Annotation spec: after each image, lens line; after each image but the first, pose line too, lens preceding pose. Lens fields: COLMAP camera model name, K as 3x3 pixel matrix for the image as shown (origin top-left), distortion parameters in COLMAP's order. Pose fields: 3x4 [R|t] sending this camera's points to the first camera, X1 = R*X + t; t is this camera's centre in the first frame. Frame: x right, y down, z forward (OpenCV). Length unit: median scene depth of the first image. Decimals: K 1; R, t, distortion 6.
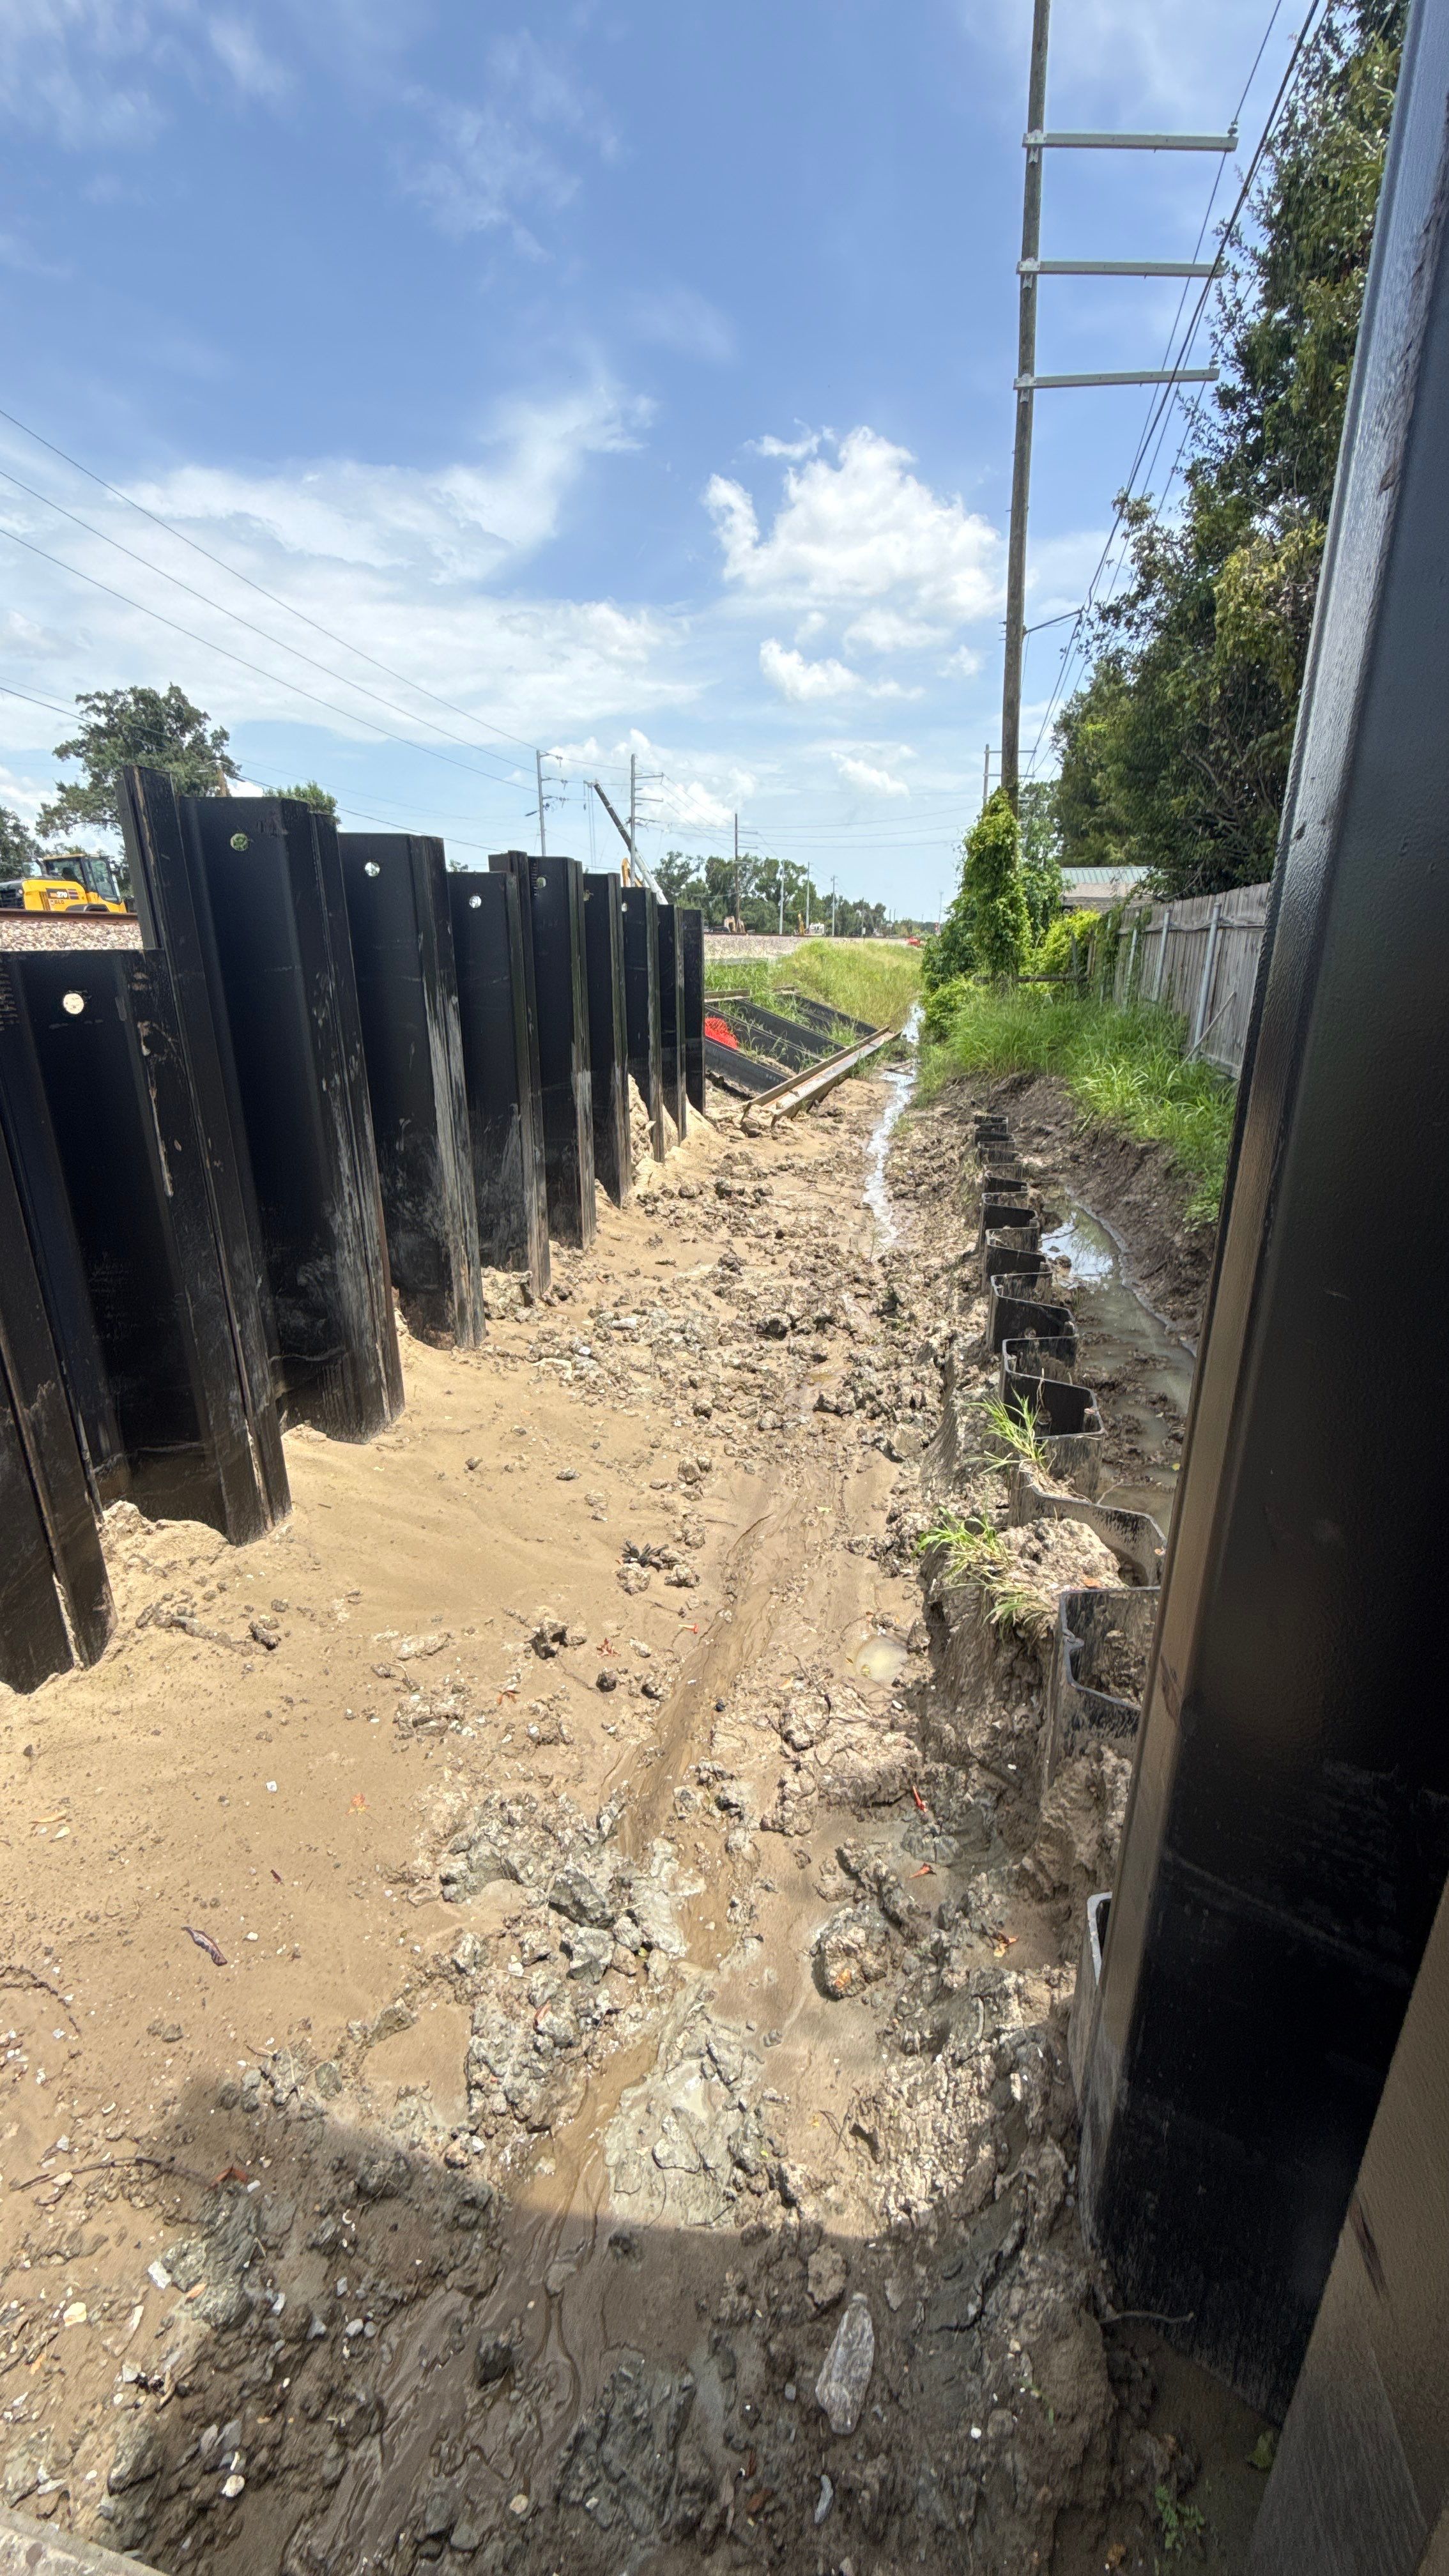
lens RADIAL K [[1024.9, 0, 714.6], [0, 1024.9, 1289.2], [0, 0, 1]] dist [-0.000768, 0.000546]
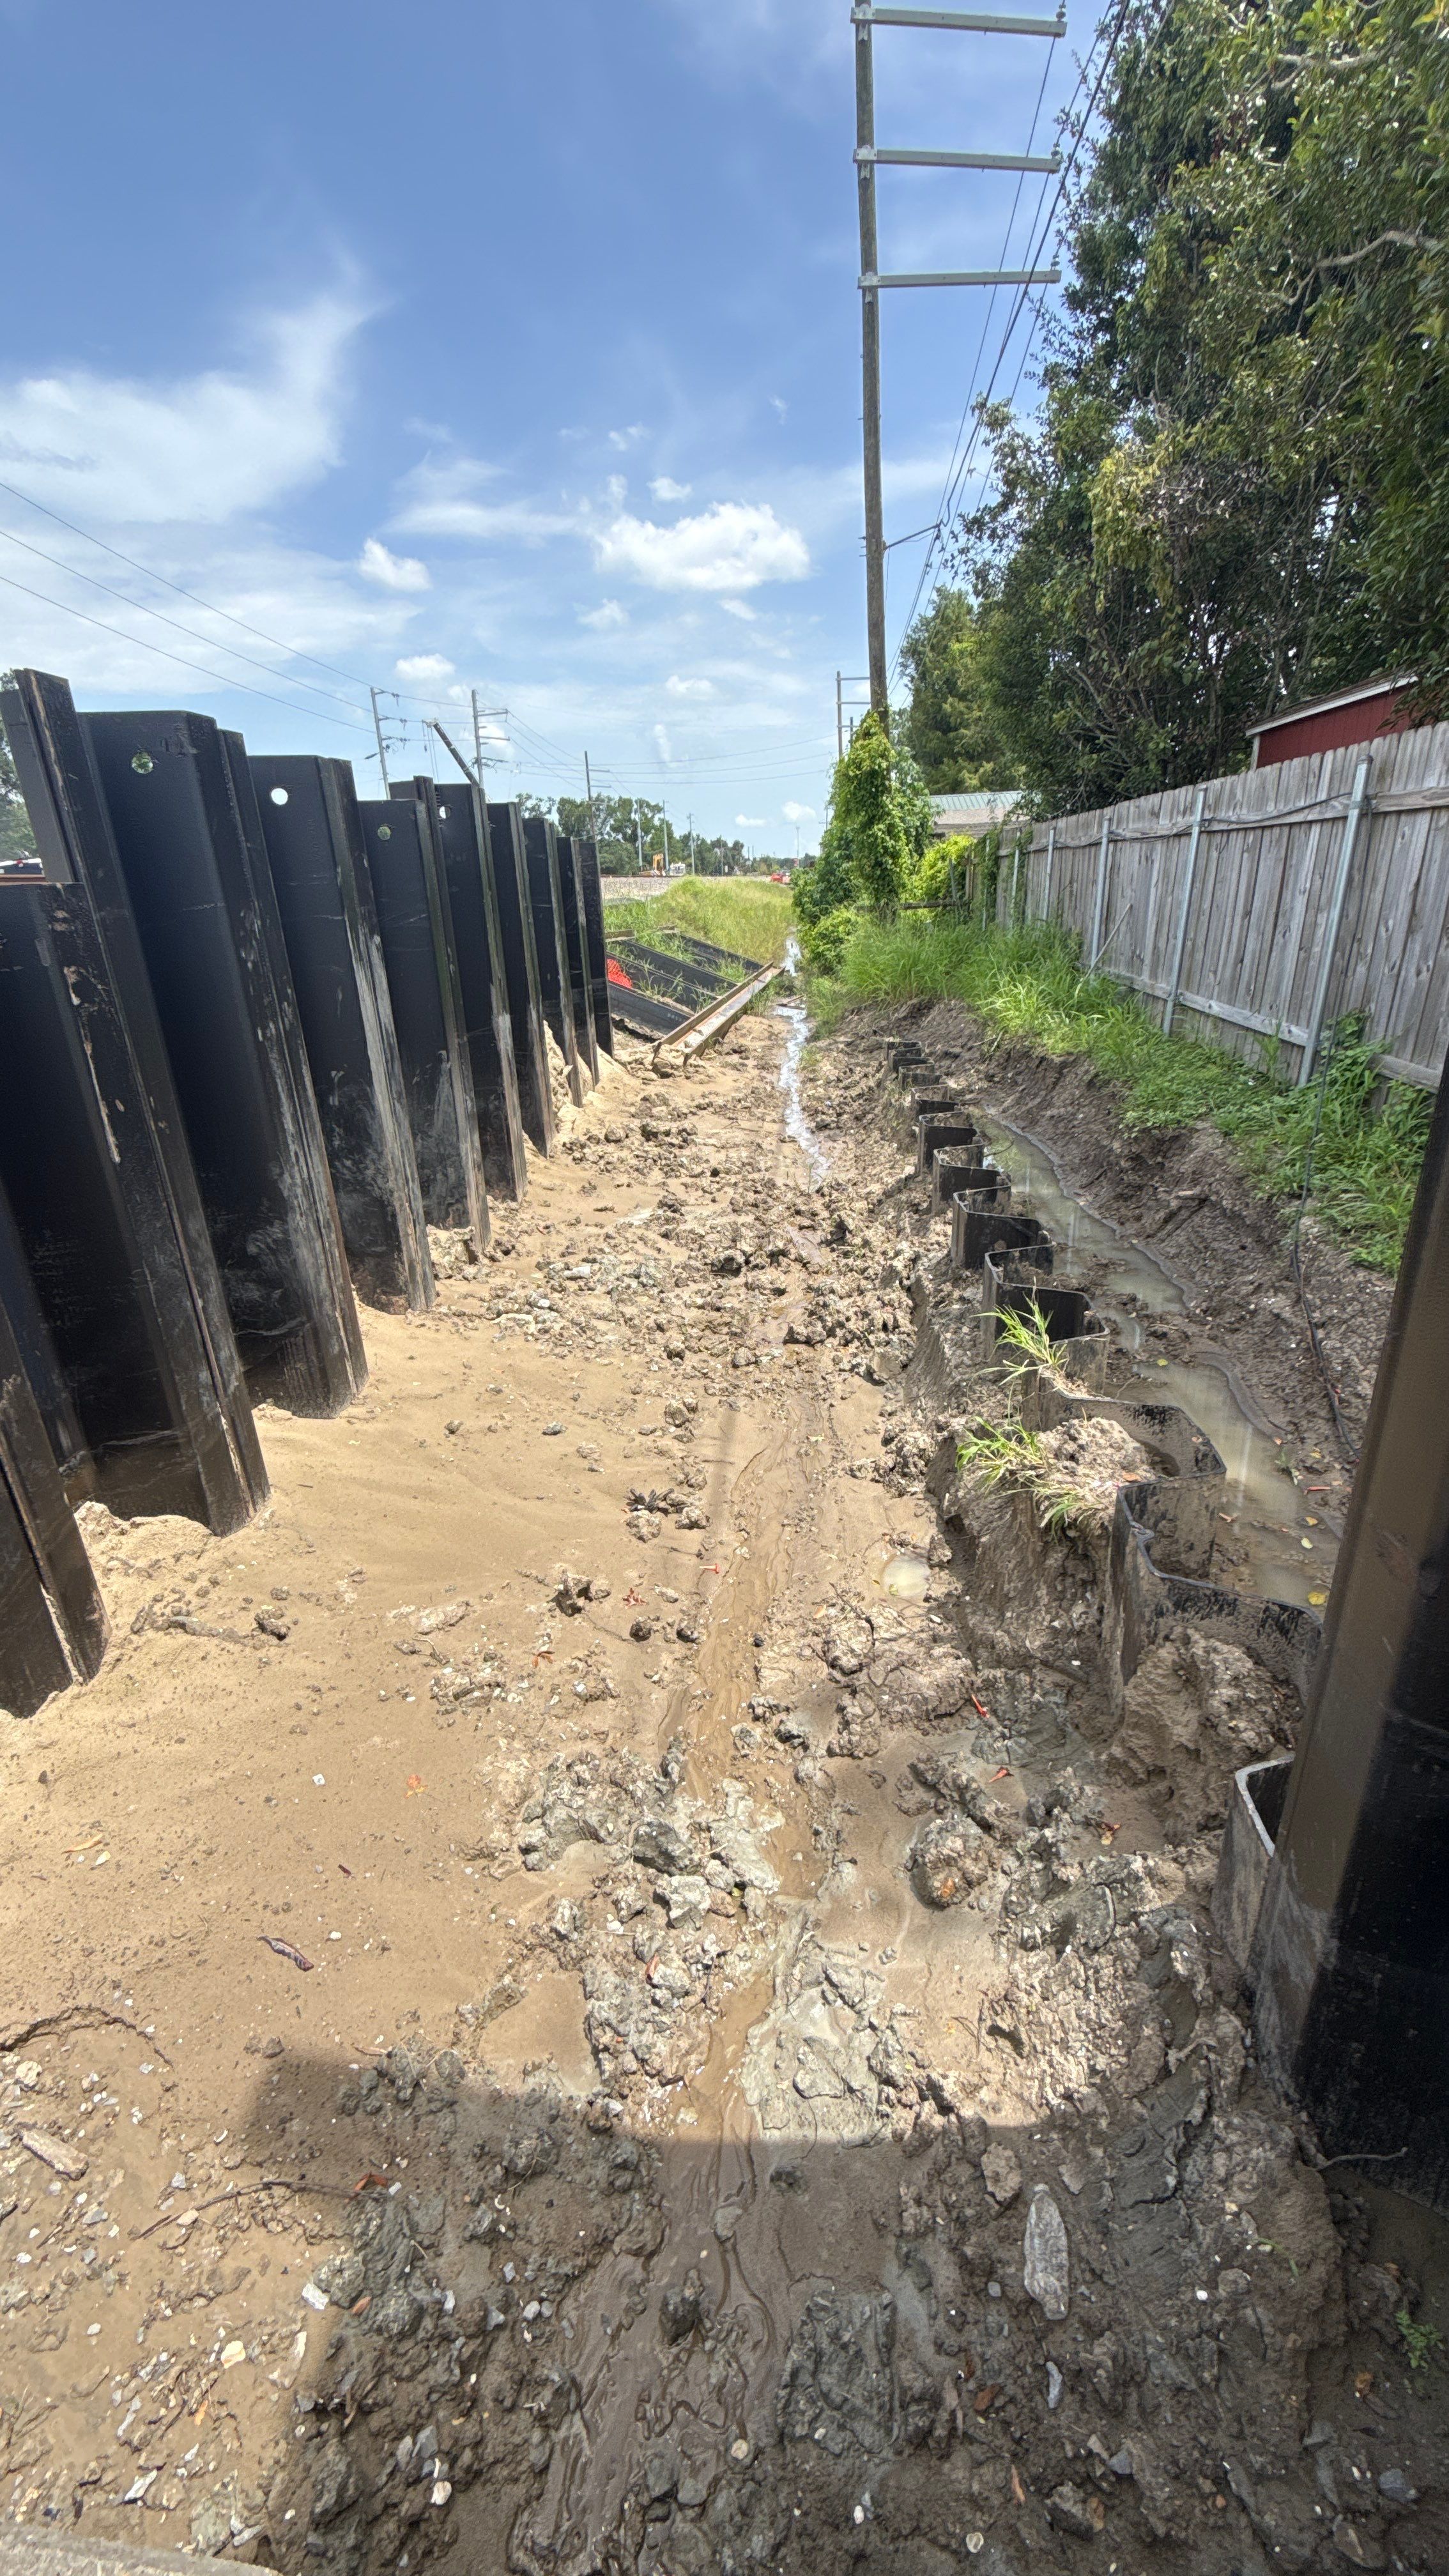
lens RADIAL K [[1024.9, 0, 716.2], [0, 1024.9, 1290.2], [0, 0, 1]] dist [-0.000768, 0.000546]
pose [[0.990846, -0.083250, 0.106274, -0.121135], [0.077790, 0.995477, 0.054530, 0.013915], [-0.110332, -0.045763, 0.992841, 0.042891]]
